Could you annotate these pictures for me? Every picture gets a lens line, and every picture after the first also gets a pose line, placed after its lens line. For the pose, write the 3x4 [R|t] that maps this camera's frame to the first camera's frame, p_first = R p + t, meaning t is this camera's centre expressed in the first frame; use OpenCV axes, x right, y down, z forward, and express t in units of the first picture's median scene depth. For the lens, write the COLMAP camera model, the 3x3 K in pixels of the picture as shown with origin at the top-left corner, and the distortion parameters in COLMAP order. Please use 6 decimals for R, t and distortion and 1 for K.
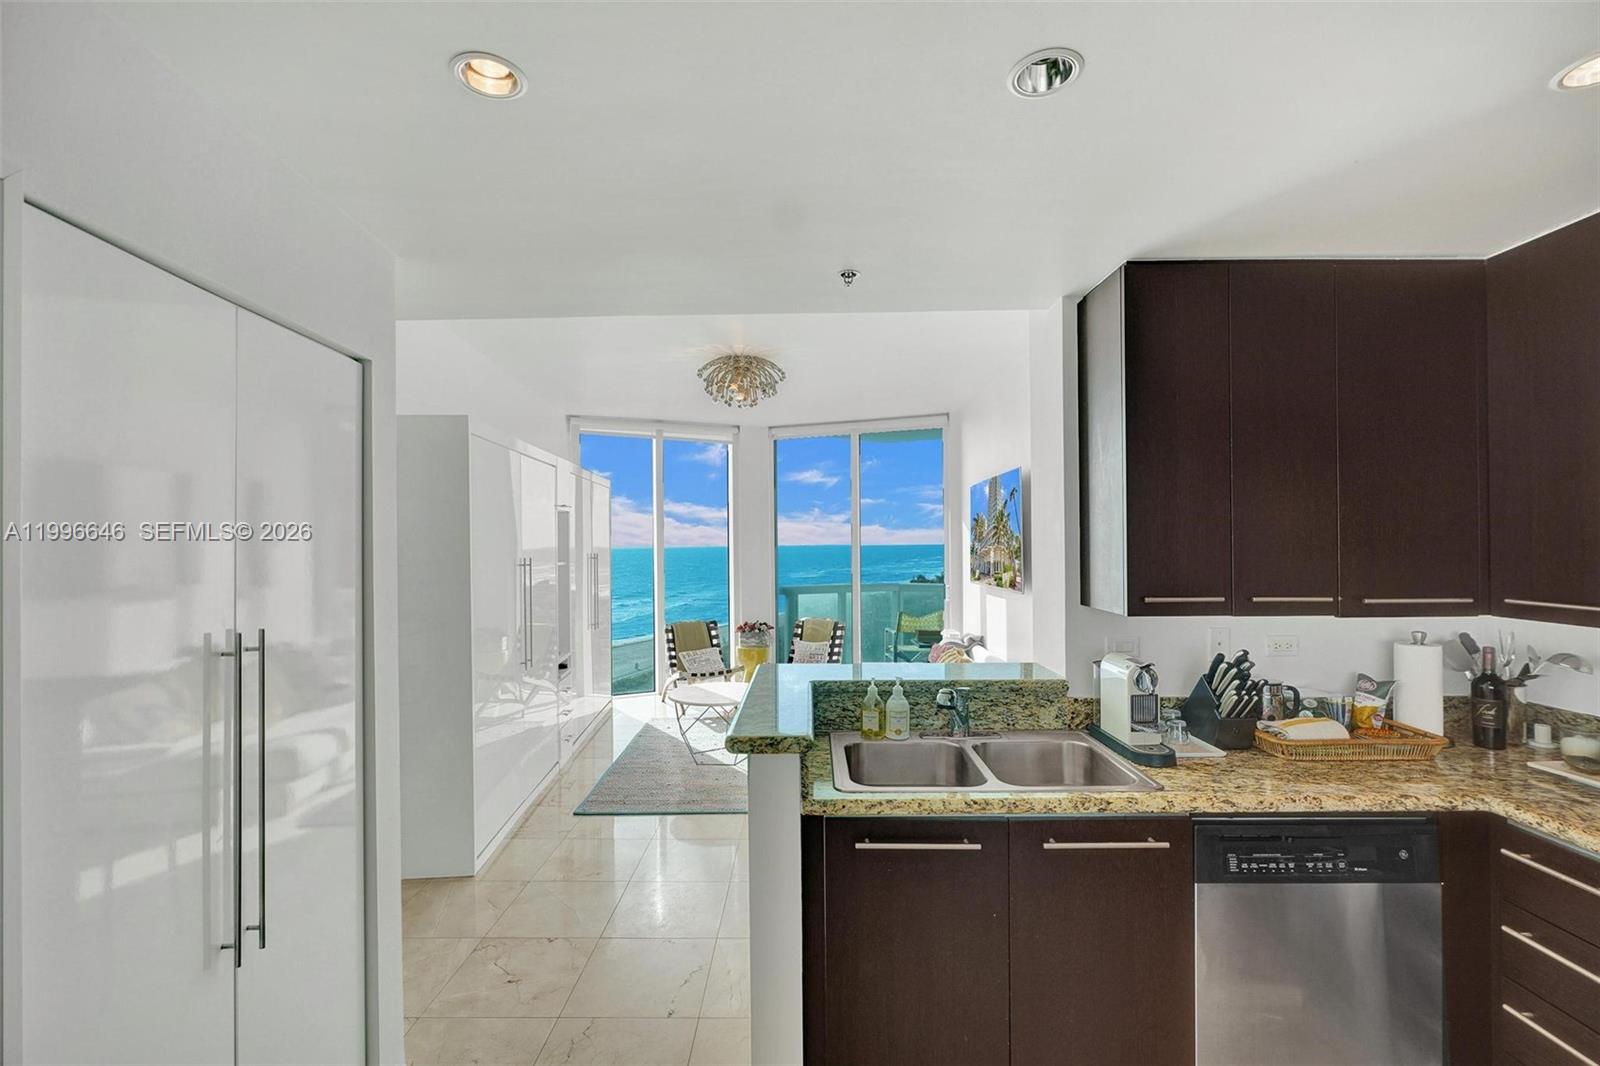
lens RADIAL K [[702.4, 0, 794.4], [0, 702.4, 541.6], [0, 0, 1]] dist [-0.010792, 0.000571]
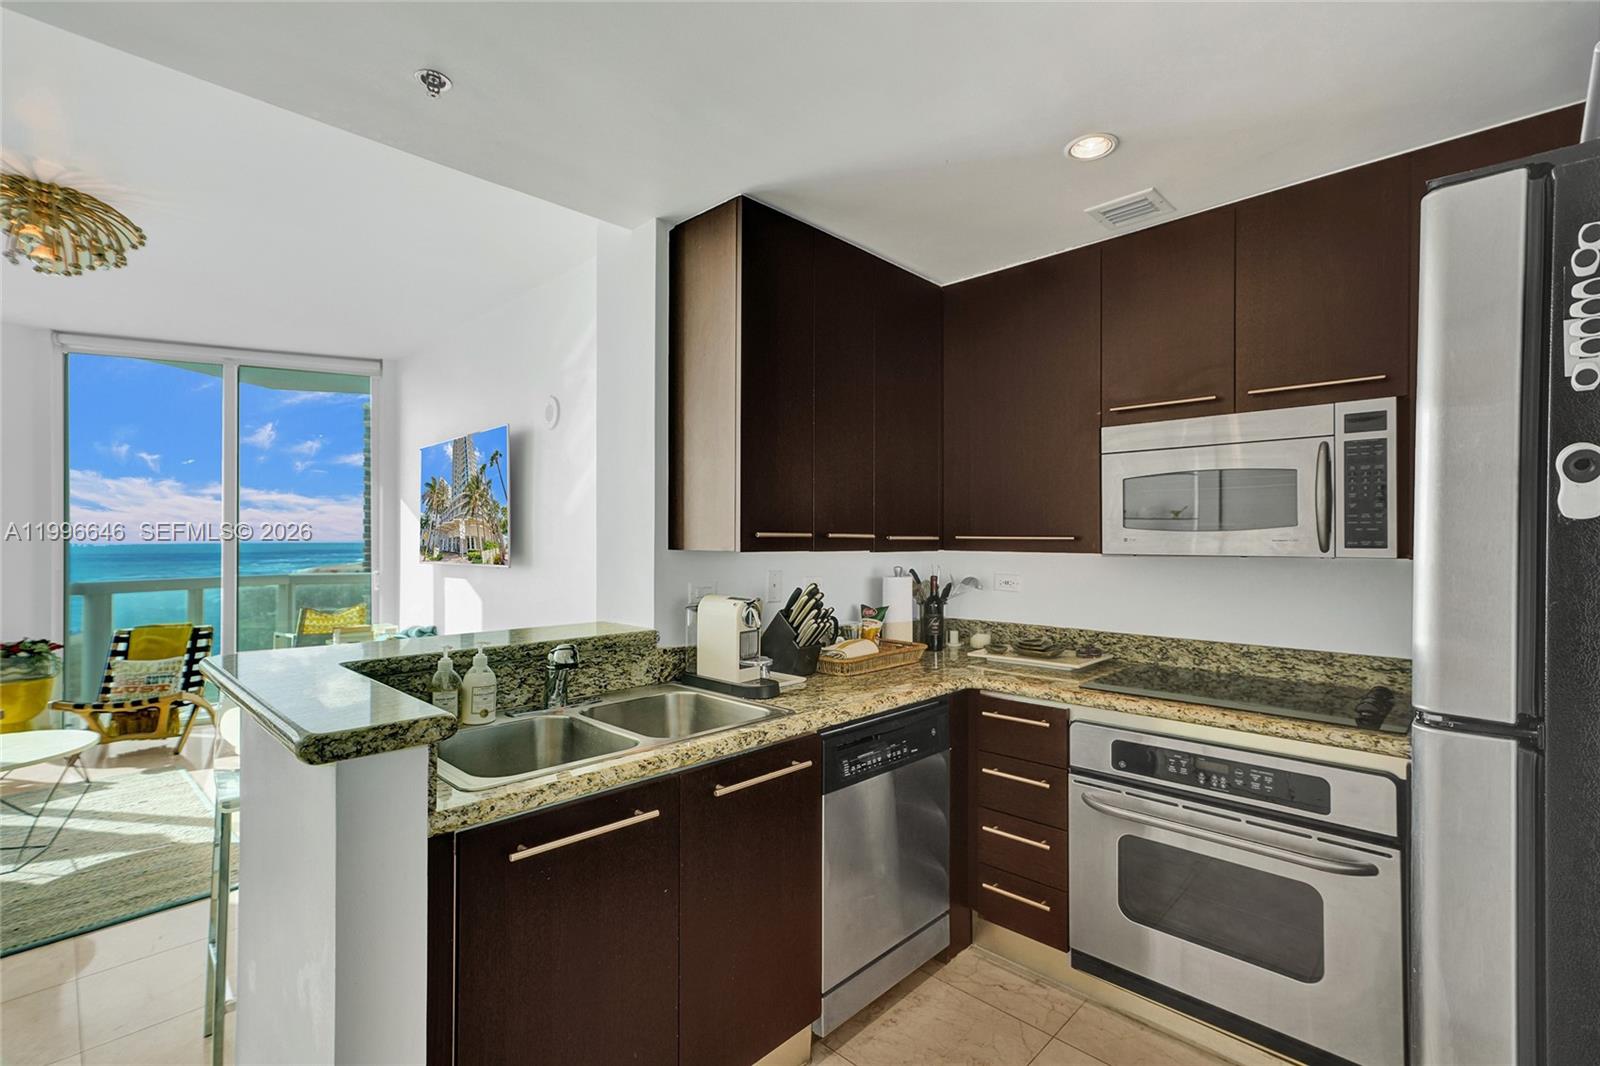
lens RADIAL K [[726.4, 0, 797.3], [0, 726.4, 536.7], [0, 0, 1]] dist [0.003826, 0.000961]
pose [[0.683811, 0.012737, 0.729548, -0.202027], [-0.007514, 0.999918, -0.010414, 0.087797], [-0.729620, 0.001640, 0.683850, 0.219724]]
